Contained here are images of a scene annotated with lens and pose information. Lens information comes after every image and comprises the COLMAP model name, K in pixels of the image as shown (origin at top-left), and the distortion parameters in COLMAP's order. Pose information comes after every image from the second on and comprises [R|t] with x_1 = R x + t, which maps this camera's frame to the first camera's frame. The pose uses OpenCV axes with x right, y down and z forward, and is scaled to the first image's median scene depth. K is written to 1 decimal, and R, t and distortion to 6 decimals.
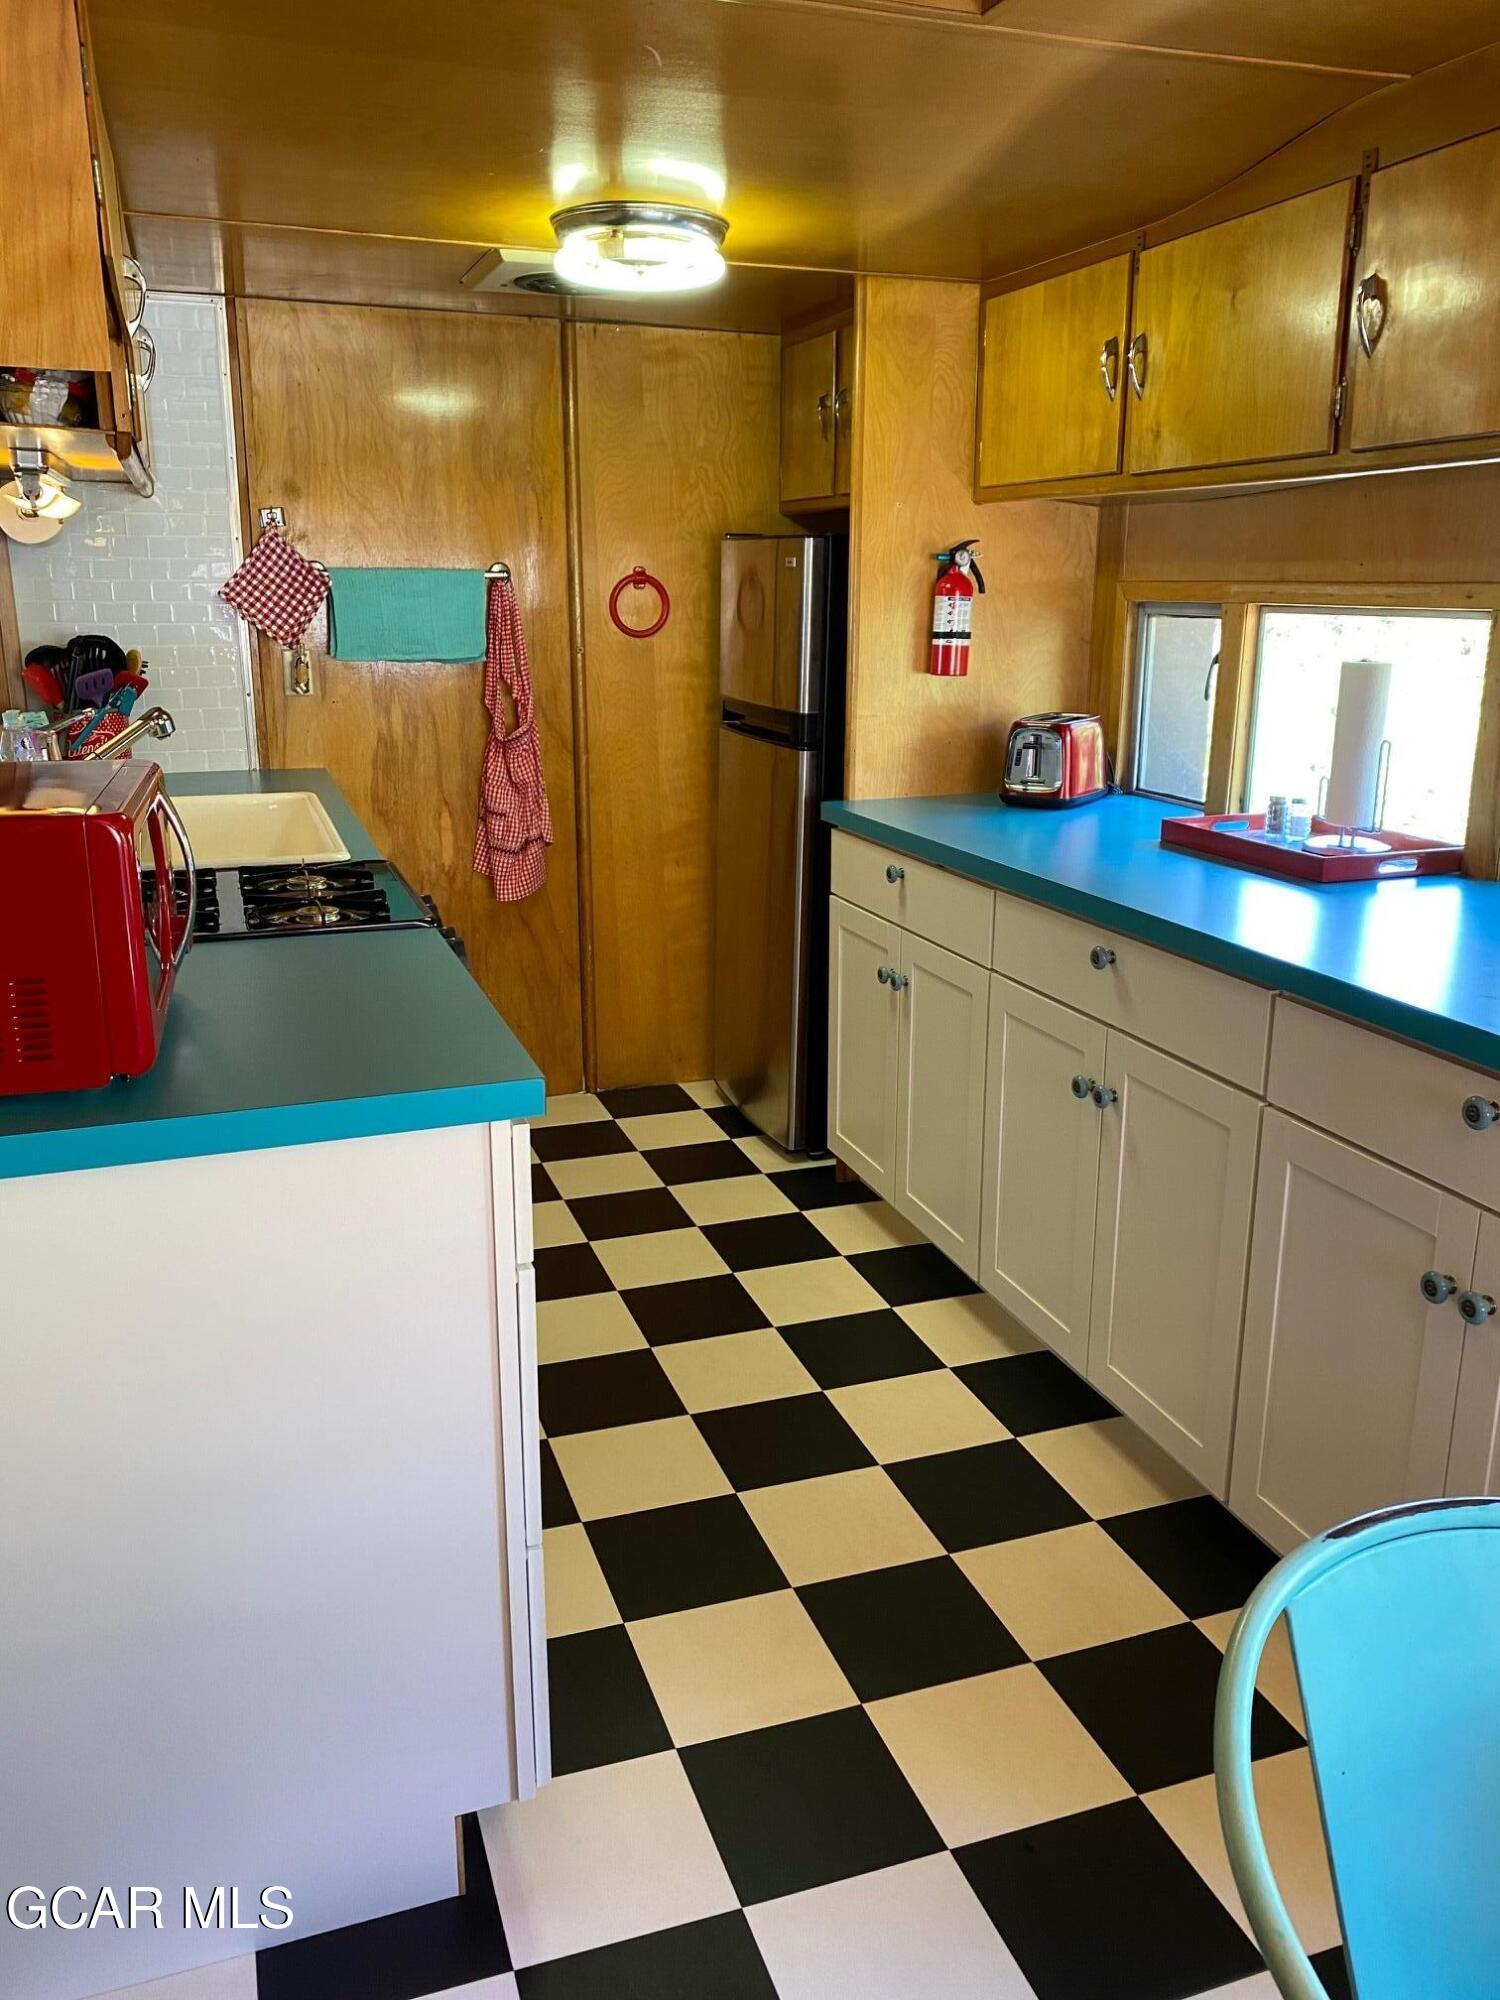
lens RADIAL K [[1562.5, 0, 750.0], [0, 1562.5, 1000.0], [0, 0, 1]] dist [0.106140, -0.181005]
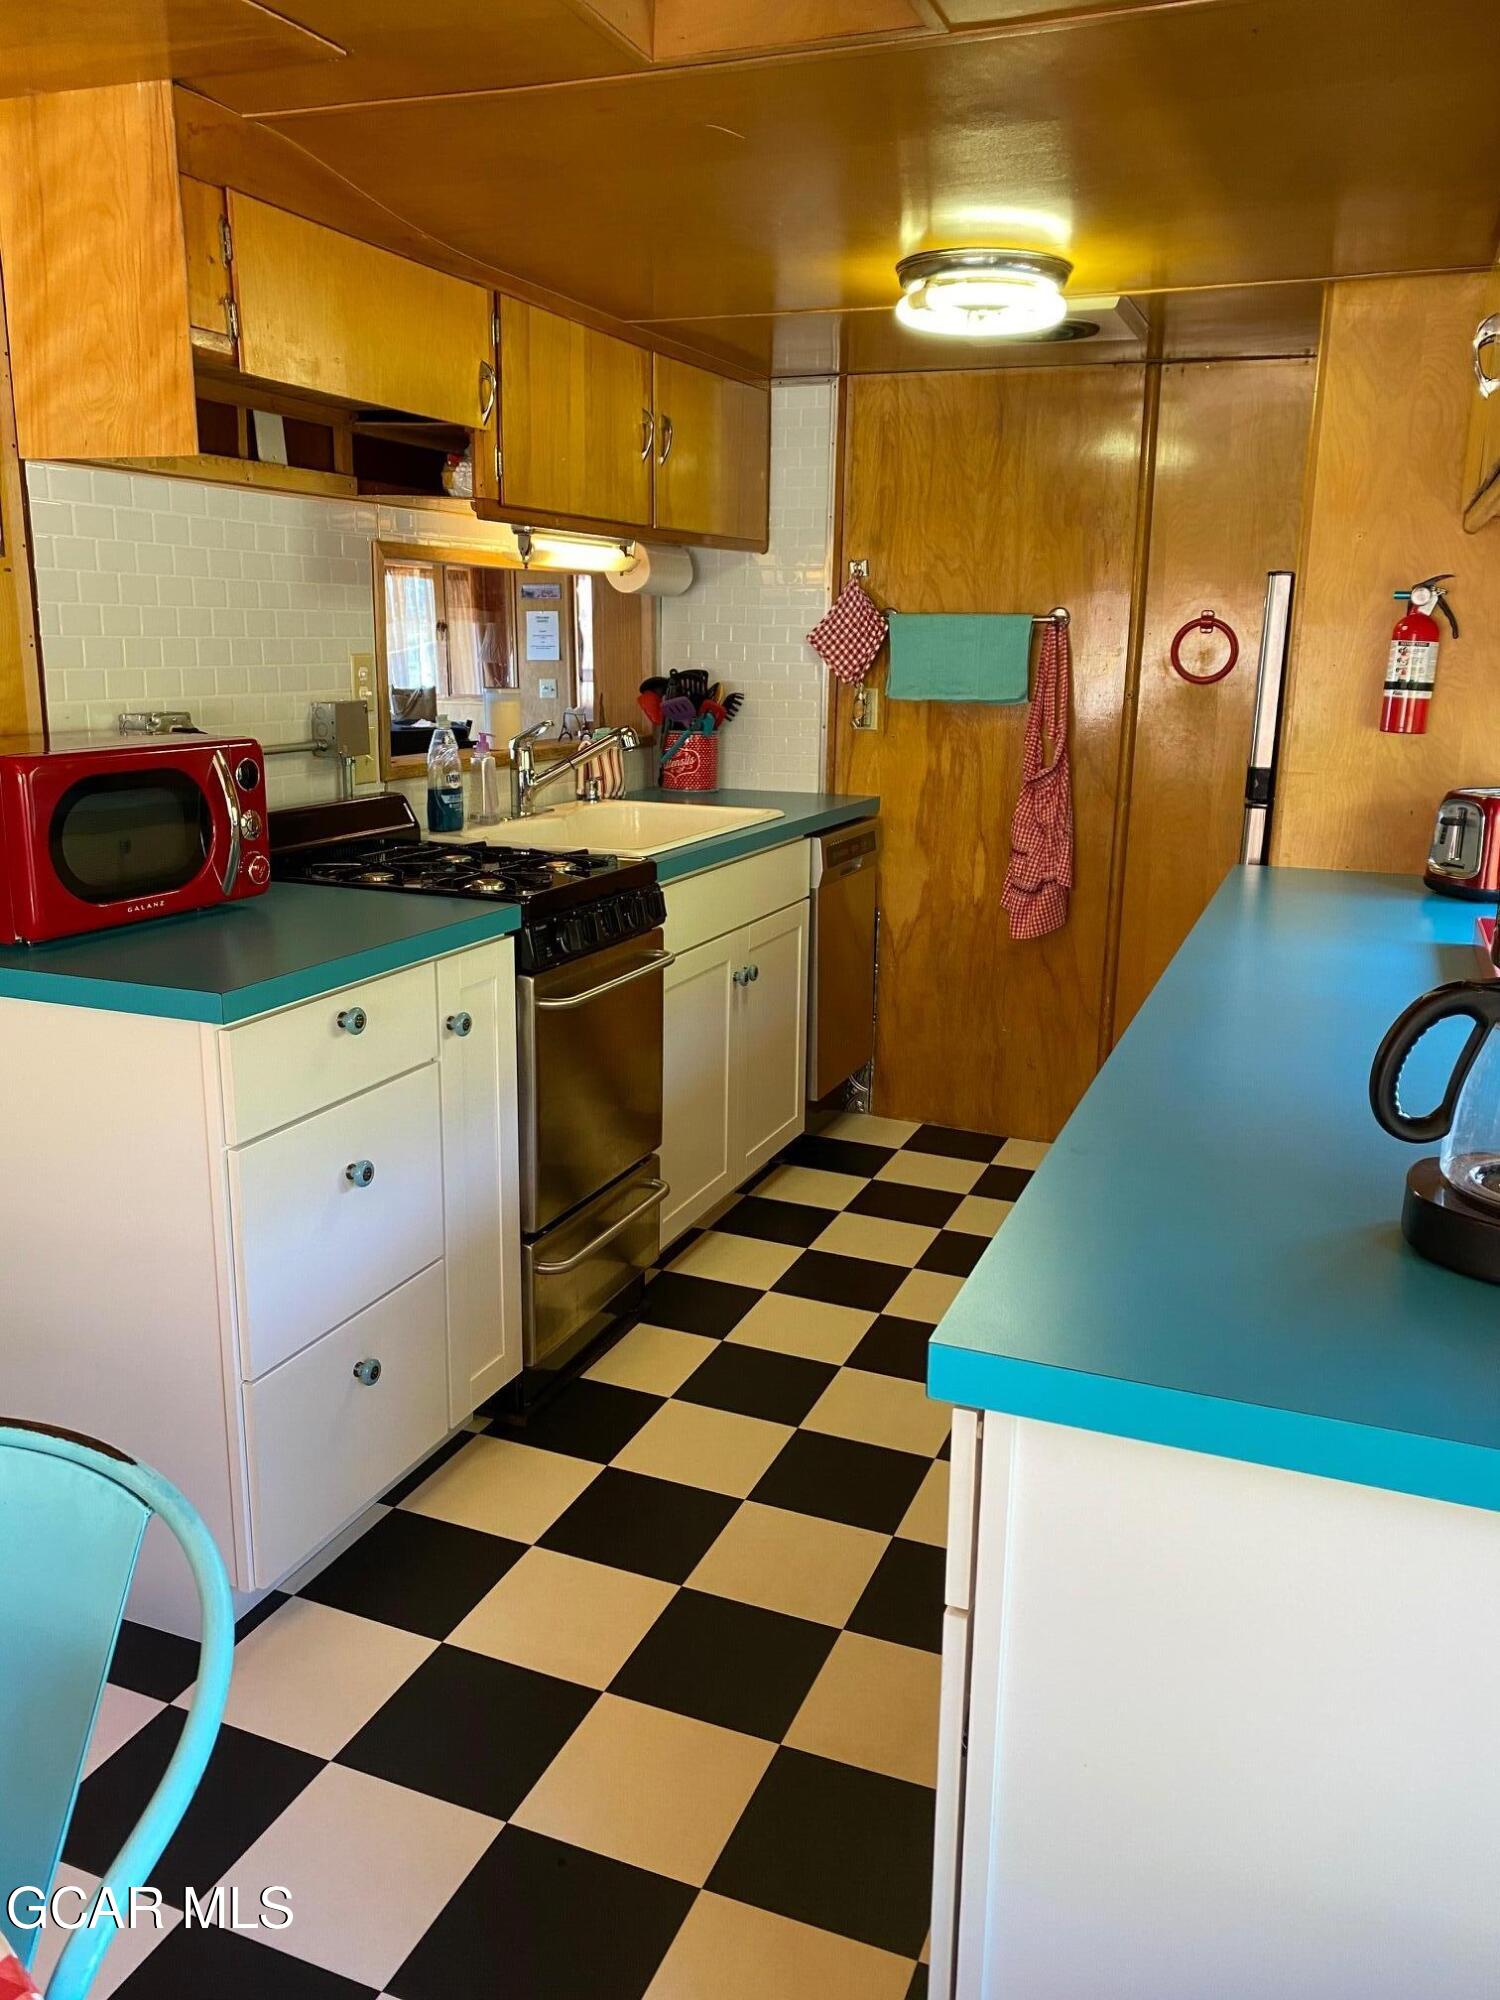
lens RADIAL K [[1562.5, 0, 750.0], [0, 1562.5, 1000.0], [0, 0, 1]] dist [0.106140, -0.181005]
pose [[0.756155, 0.156843, -0.635319, 0.401099], [-0.179005, 0.983399, 0.029723, -0.026077], [0.629434, 0.091250, 0.771677, 0.126229]]
